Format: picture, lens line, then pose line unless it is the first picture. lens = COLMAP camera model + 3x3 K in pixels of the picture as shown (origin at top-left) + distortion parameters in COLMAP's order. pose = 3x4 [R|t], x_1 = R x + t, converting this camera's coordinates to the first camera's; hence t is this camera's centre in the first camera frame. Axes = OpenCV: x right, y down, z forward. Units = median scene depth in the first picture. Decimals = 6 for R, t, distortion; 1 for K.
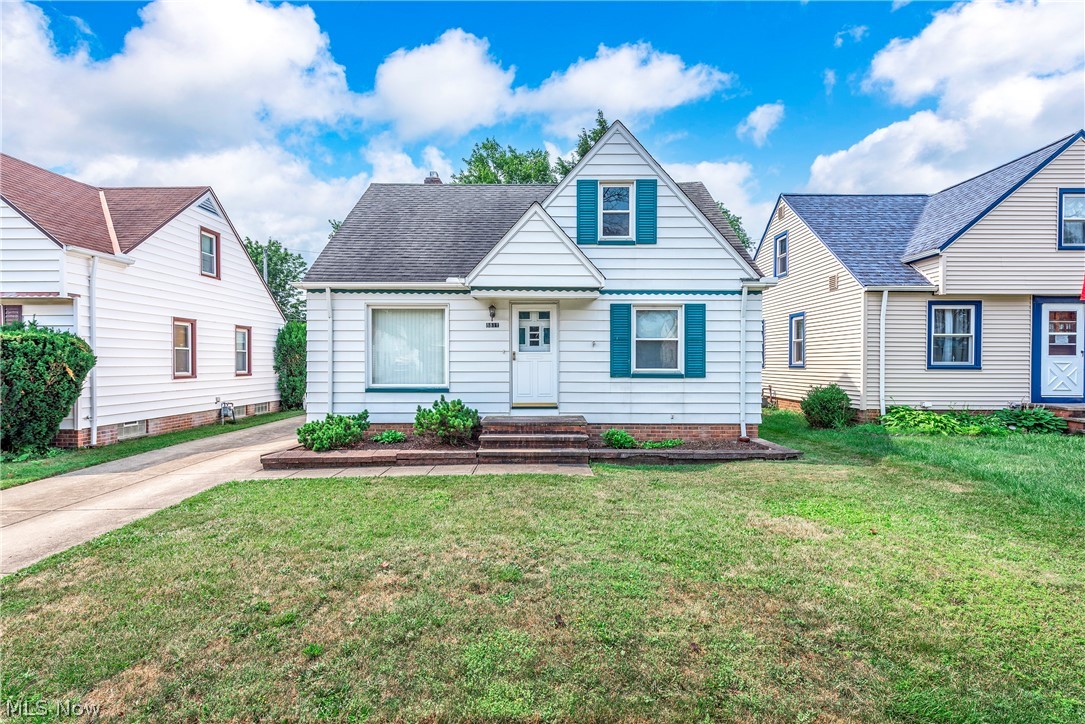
lens RADIAL K [[507.1, 0, 542.5], [0, 507.1, 362.0], [0, 0, 1]] dist [0.003748, 0.000230]
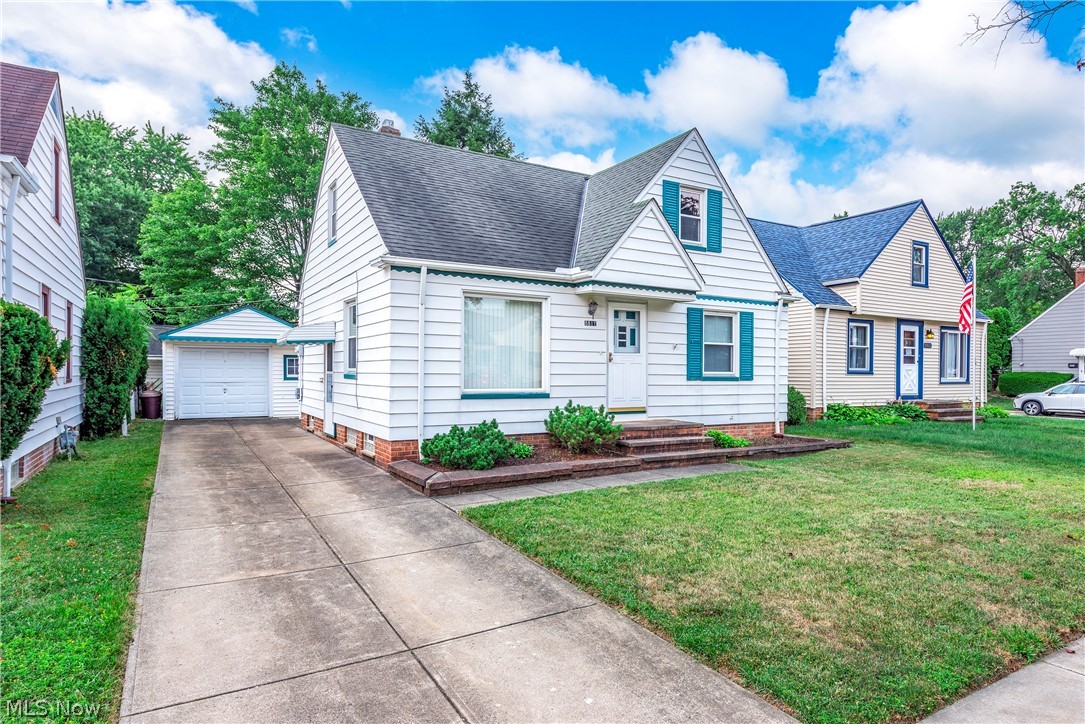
lens RADIAL K [[631.1, 0, 542.5], [0, 631.1, 362.0], [0, 0, 1]] dist [-0.002210, -0.000133]
pose [[0.862113, 0.013145, 0.506546, -0.748125], [-0.007490, 0.999885, -0.013199, 0.012777], [-0.506661, 0.007585, 0.862112, 0.065505]]
